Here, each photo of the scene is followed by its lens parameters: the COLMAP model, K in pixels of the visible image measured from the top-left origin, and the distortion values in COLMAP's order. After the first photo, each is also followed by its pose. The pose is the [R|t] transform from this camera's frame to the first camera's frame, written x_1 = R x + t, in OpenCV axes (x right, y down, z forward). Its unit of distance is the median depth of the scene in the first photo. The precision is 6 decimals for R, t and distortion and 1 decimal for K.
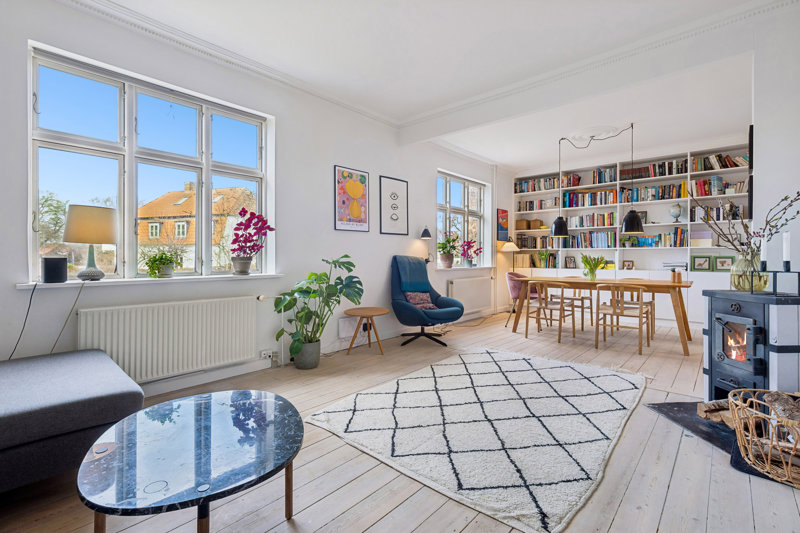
lens RADIAL K [[354.1, 0, 394.9], [0, 354.1, 263.5], [0, 0, 1]] dist [-0.001985, -0.000162]
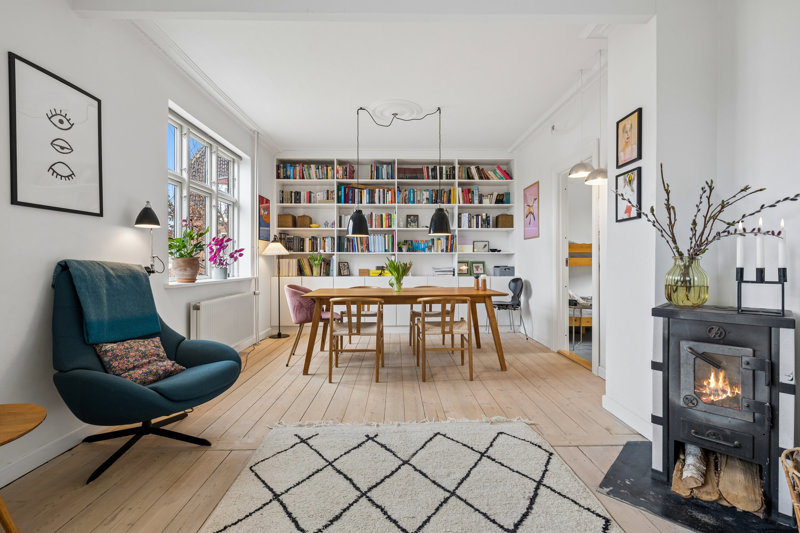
lens RADIAL K [[354.1, 0, 394.9], [0, 354.1, 263.5], [0, 0, 1]] dist [-0.001985, -0.000162]
pose [[0.723411, -0.005078, 0.690399, -0.004459], [0.015002, 0.999852, -0.008366, -0.008042], [-0.690255, 0.016409, 0.723380, 0.360443]]
